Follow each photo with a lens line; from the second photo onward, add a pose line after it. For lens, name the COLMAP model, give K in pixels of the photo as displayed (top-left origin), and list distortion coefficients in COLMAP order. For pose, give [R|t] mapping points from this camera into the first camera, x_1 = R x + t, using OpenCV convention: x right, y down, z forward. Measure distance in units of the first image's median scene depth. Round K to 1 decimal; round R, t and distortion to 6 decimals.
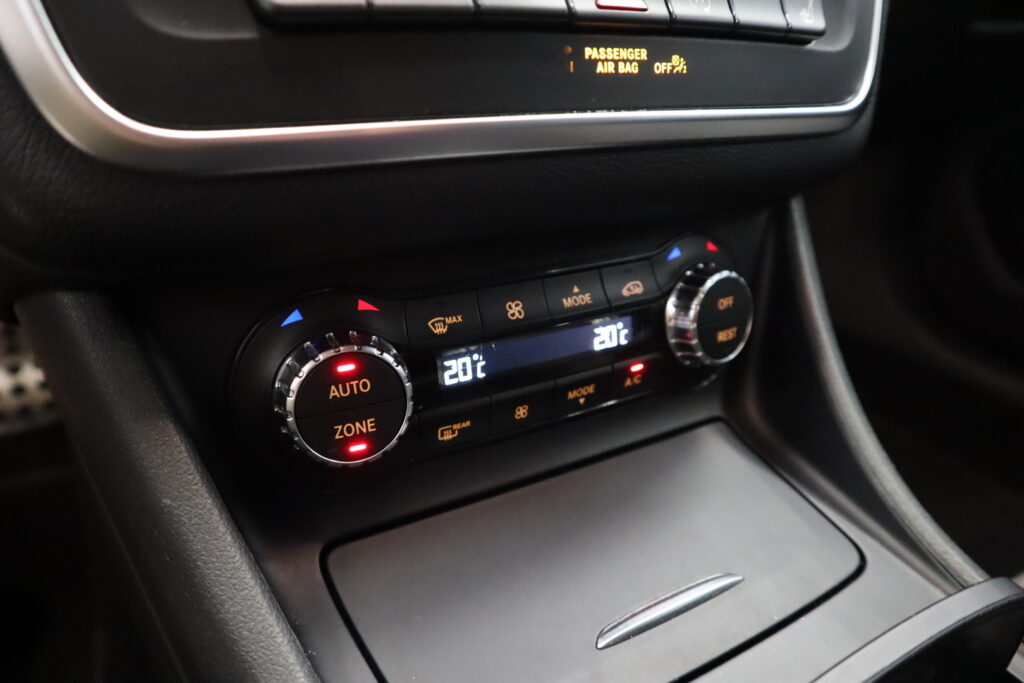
lens RADIAL K [[696.7, 0, 497.4], [0, 696.7, 342.6], [0, 0, 1]] dist [-0.115309, 0.061035]
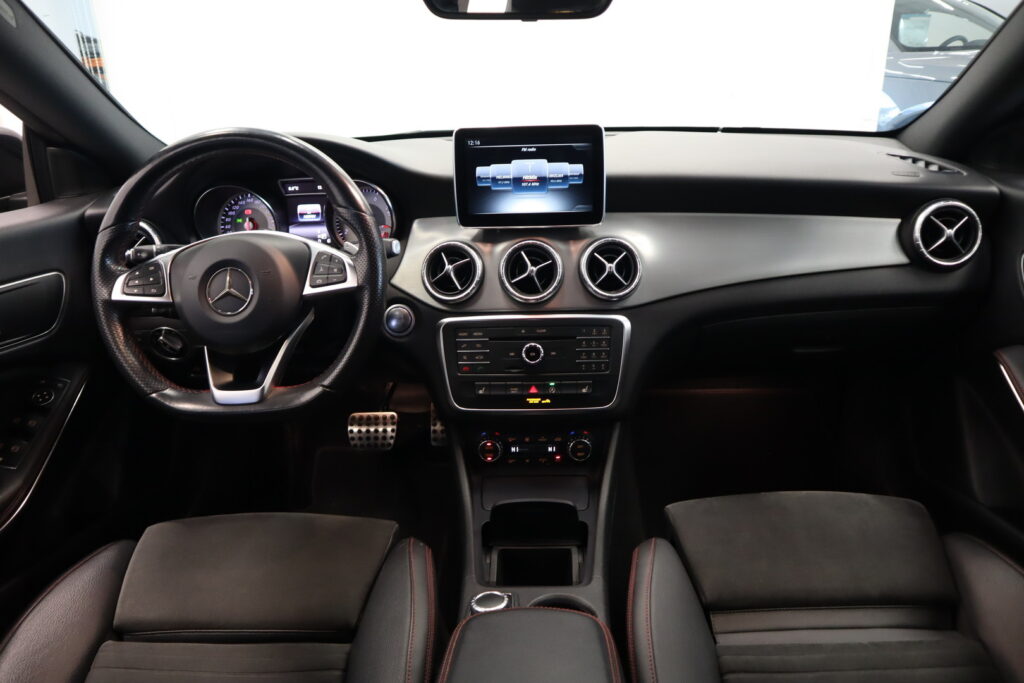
lens RADIAL K [[696.7, 0, 497.4], [0, 696.7, 342.6], [0, 0, 1]] dist [-0.115309, 0.061035]
pose [[0.838943, 0.110256, -0.532934, 2.666903], [-0.170122, 0.983318, -0.064372, -0.411067], [0.516947, 0.144668, 0.843704, -3.740381]]
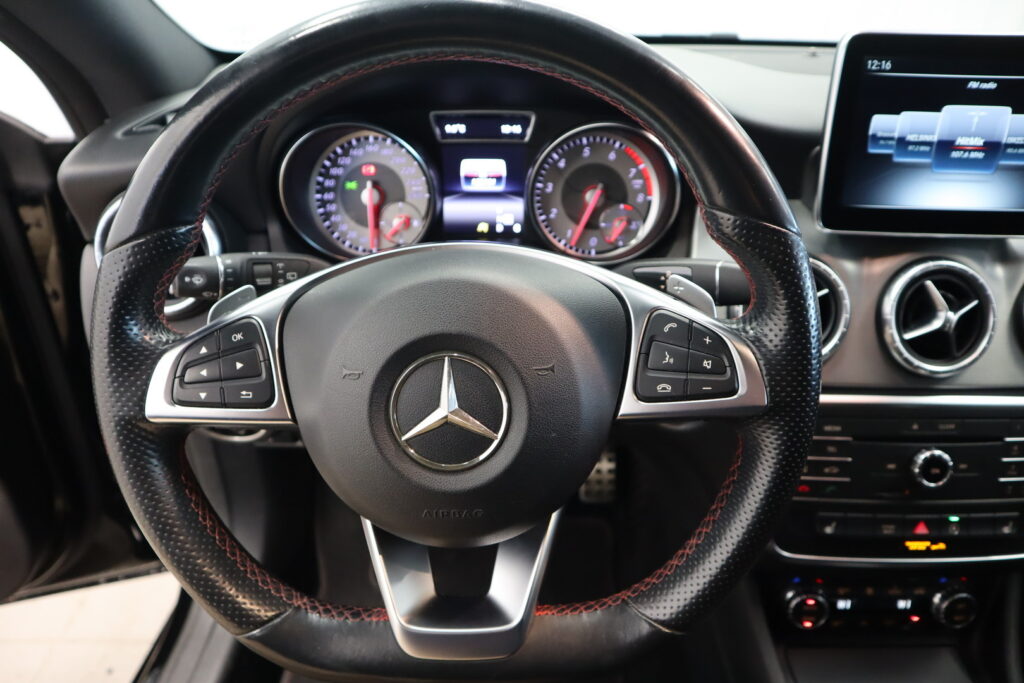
lens RADIAL K [[696.7, 0, 497.4], [0, 696.7, 342.6], [0, 0, 1]] dist [-0.115309, 0.061035]
pose [[0.856636, 0.189070, -0.480028, -0.178154], [-0.190642, 0.980581, 0.046012, -1.002860], [0.479406, 0.052098, 0.876045, -2.517887]]
